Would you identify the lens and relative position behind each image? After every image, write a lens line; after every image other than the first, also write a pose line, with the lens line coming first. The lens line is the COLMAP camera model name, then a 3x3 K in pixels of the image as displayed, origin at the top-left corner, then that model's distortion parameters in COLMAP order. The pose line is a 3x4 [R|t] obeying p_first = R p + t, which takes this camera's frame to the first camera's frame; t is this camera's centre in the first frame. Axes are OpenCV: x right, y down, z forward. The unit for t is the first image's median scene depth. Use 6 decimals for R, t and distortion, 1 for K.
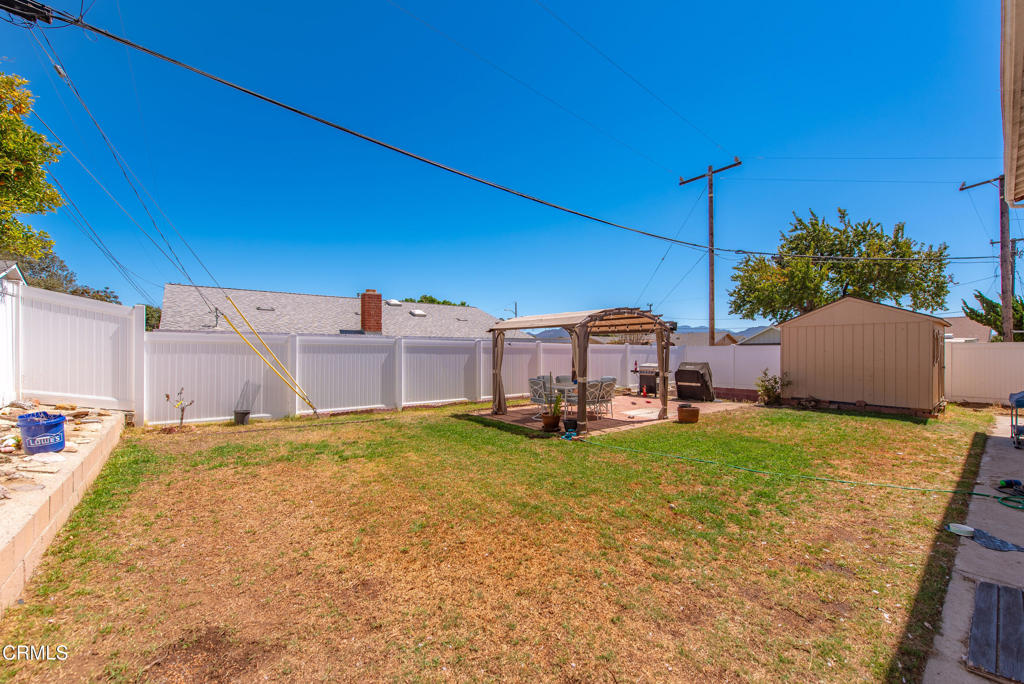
lens RADIAL K [[403.0, 0, 512.1], [0, 403.0, 347.8], [0, 0, 1]] dist [0.006657, -0.001632]
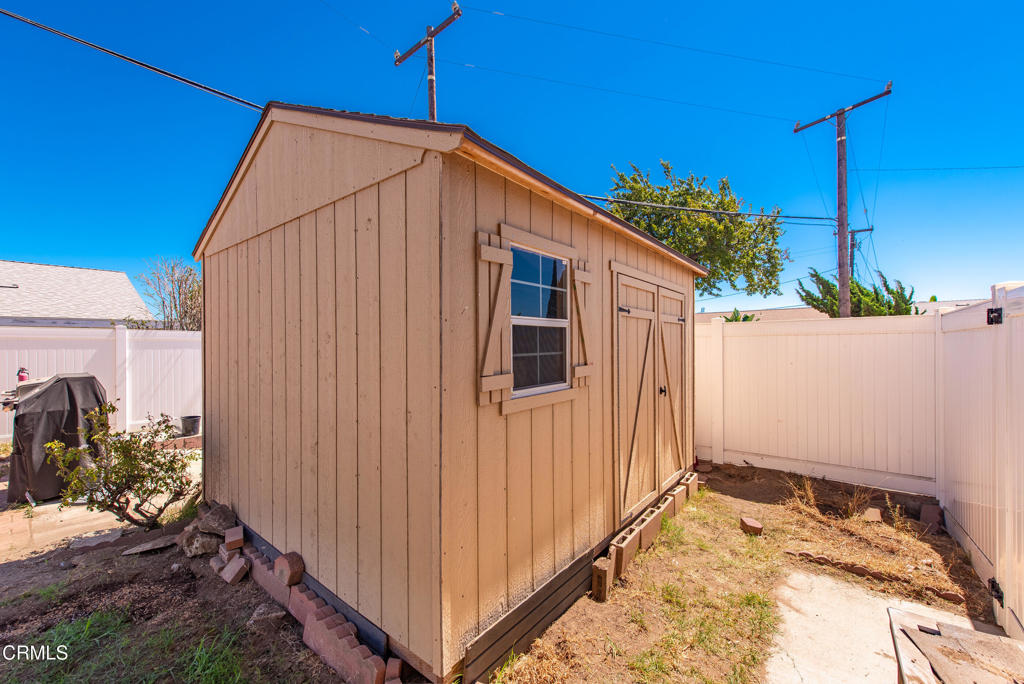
lens RADIAL K [[403.0, 0, 515.0], [0, 403.0, 347.5], [0, 0, 1]] dist [0.006657, -0.001632]
pose [[0.981445, -0.001731, 0.191737, 0.432069], [0.000499, 0.999979, 0.006473, 0.007433], [-0.191744, -0.006257, 0.981425, 0.342599]]
